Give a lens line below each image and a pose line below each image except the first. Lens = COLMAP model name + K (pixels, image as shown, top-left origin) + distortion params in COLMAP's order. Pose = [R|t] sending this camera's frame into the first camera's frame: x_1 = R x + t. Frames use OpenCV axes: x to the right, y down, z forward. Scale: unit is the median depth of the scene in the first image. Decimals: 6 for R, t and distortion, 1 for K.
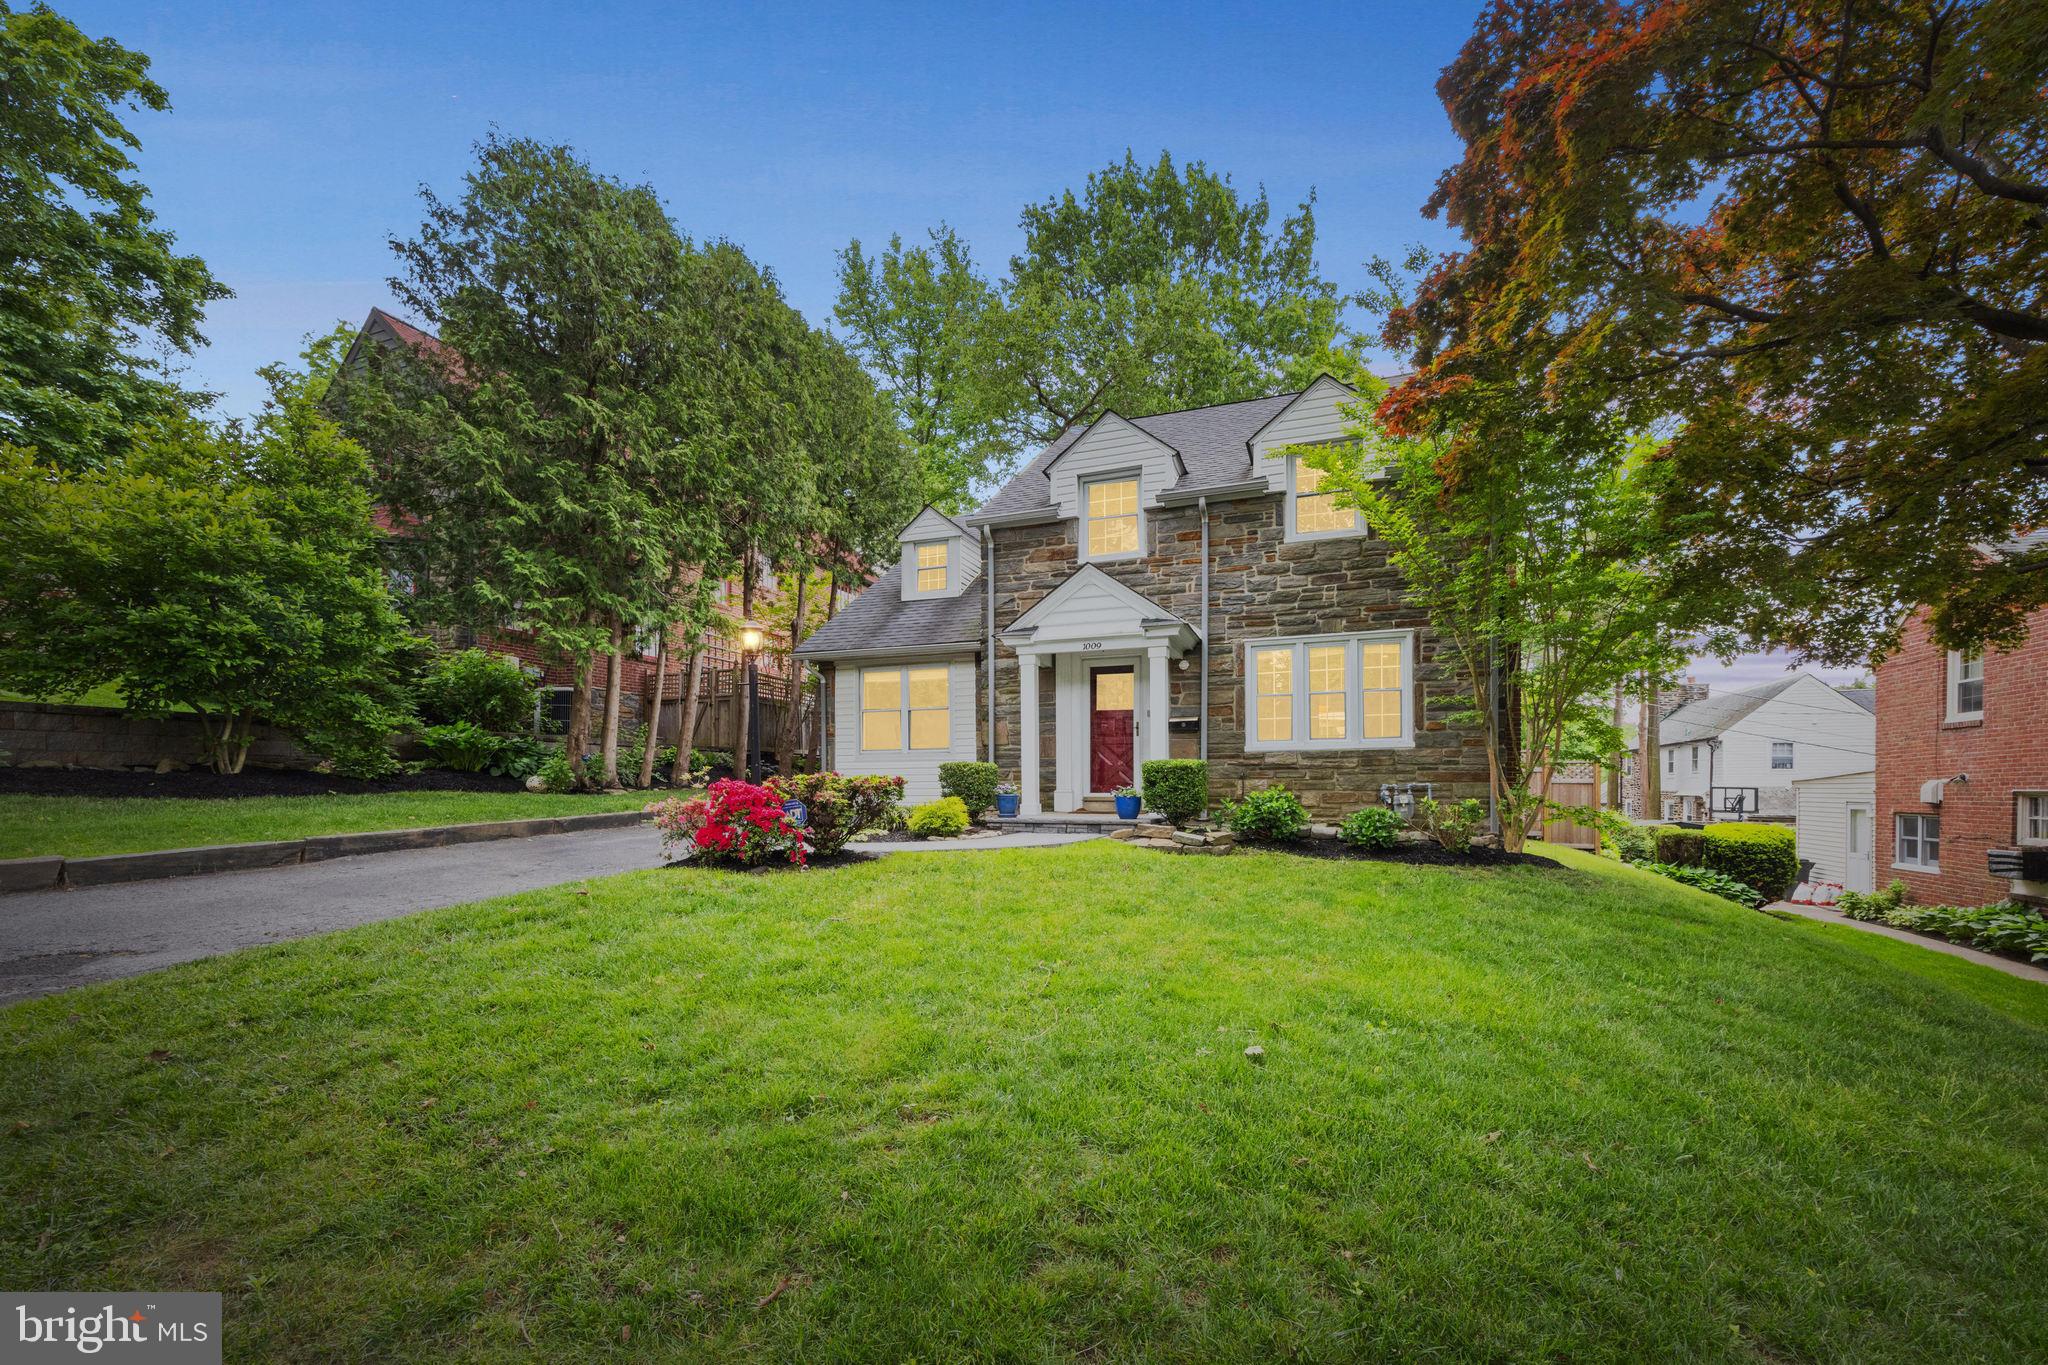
lens RADIAL K [[960.1, 0, 898.5], [0, 960.1, 783.7], [0, 0, 1]] dist [0.024232, -0.001478]
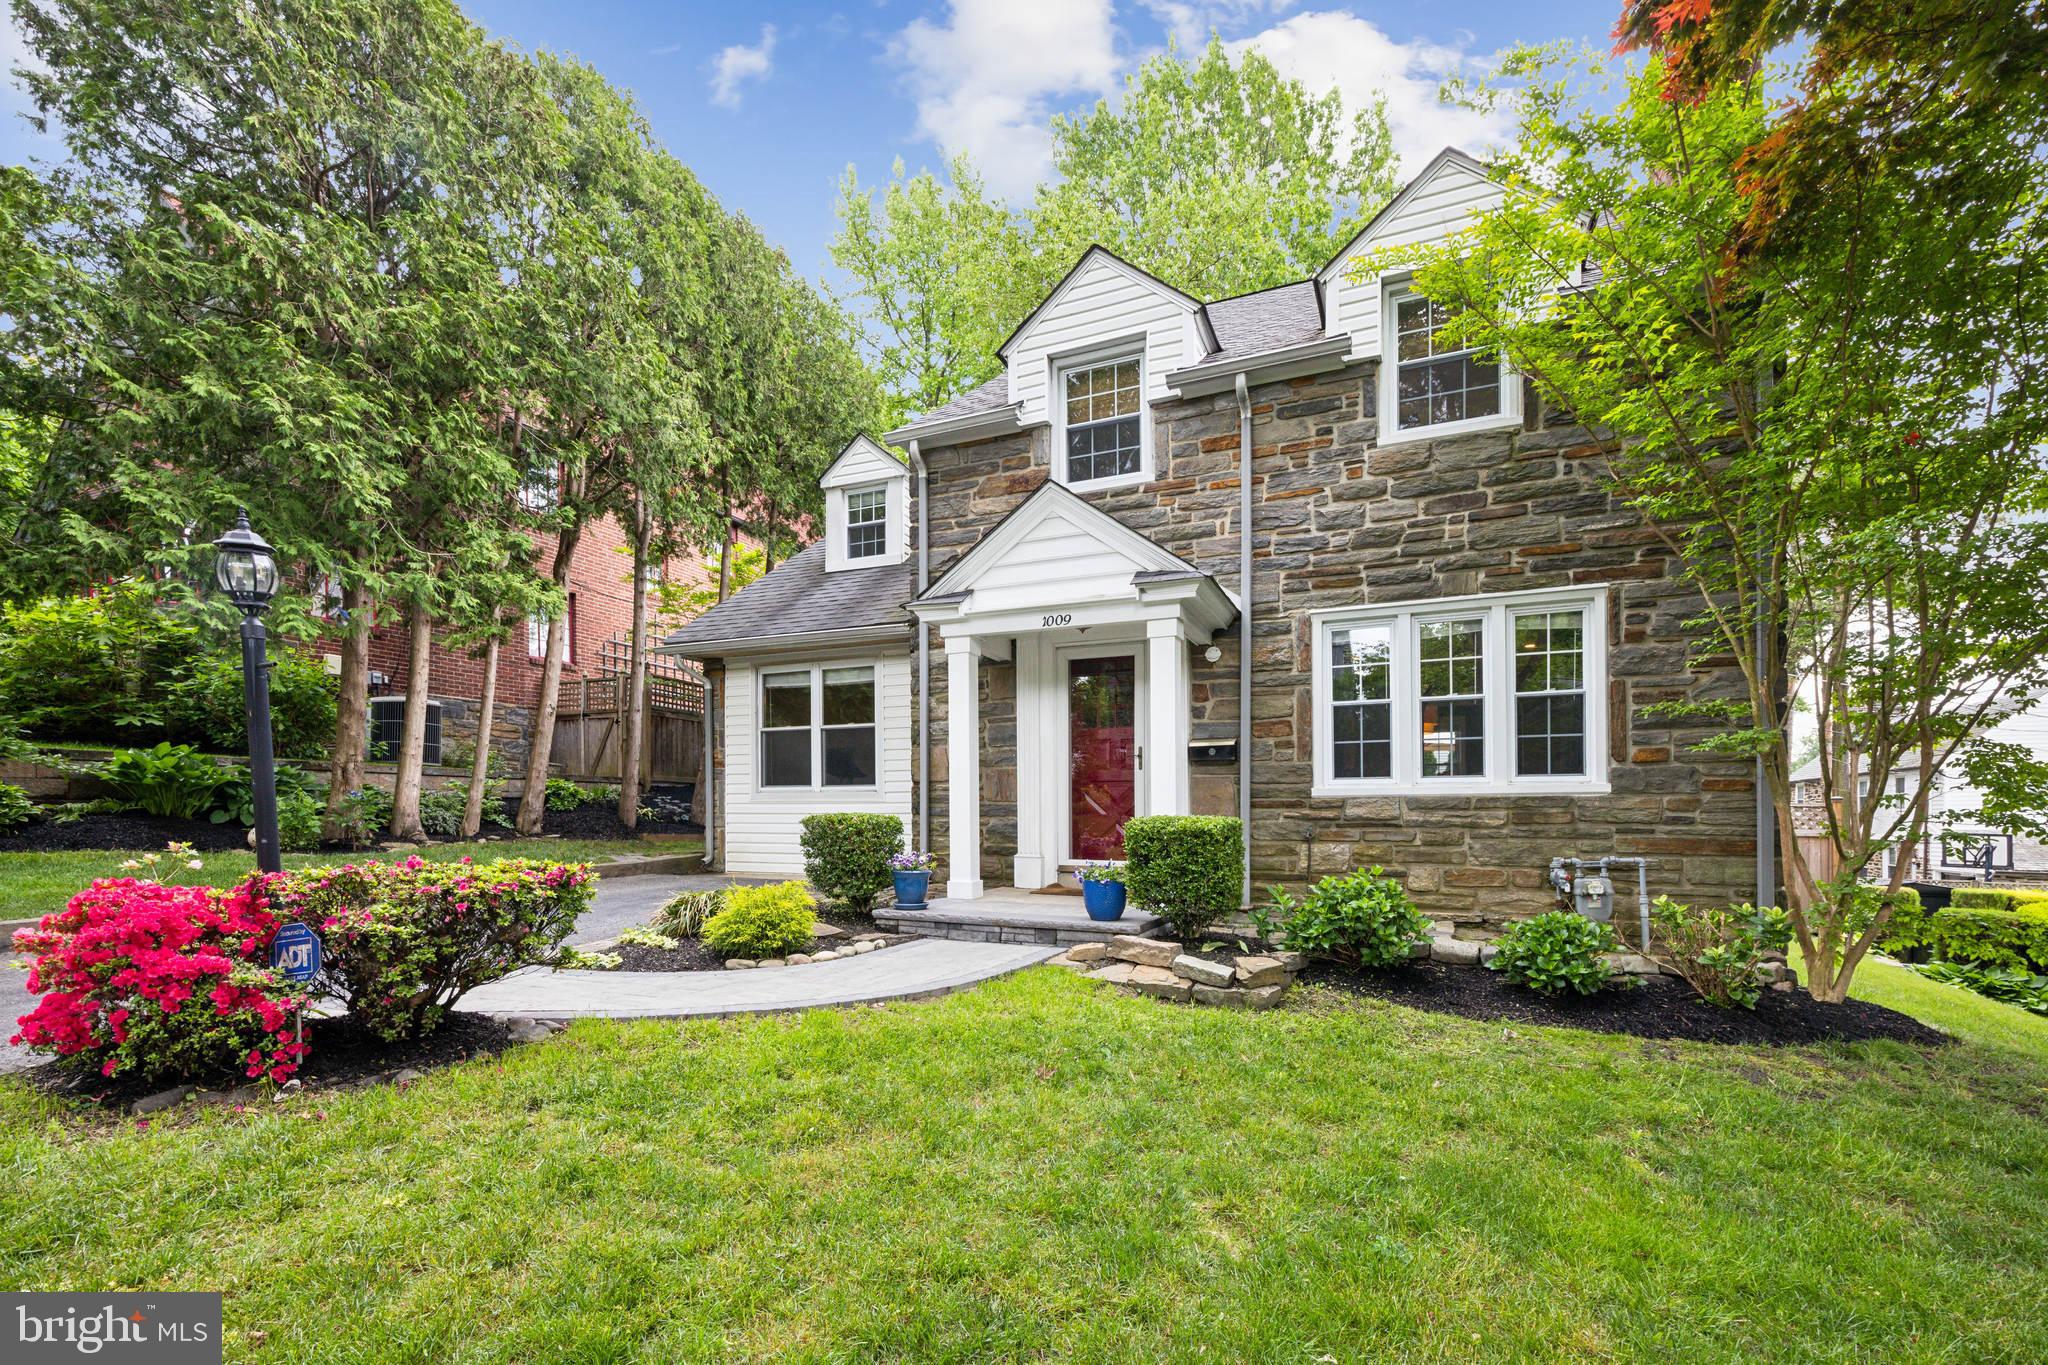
lens RADIAL K [[960.1, 0, 973.4], [0, 960.1, 799.8], [0, 0, 1]] dist [0.024232, -0.001478]
pose [[1.000000, 0.000510, -0.000347, 0.147169], [-0.000512, 0.999992, -0.003893, -0.028546], [0.000345, 0.003894, 0.999992, 0.395106]]
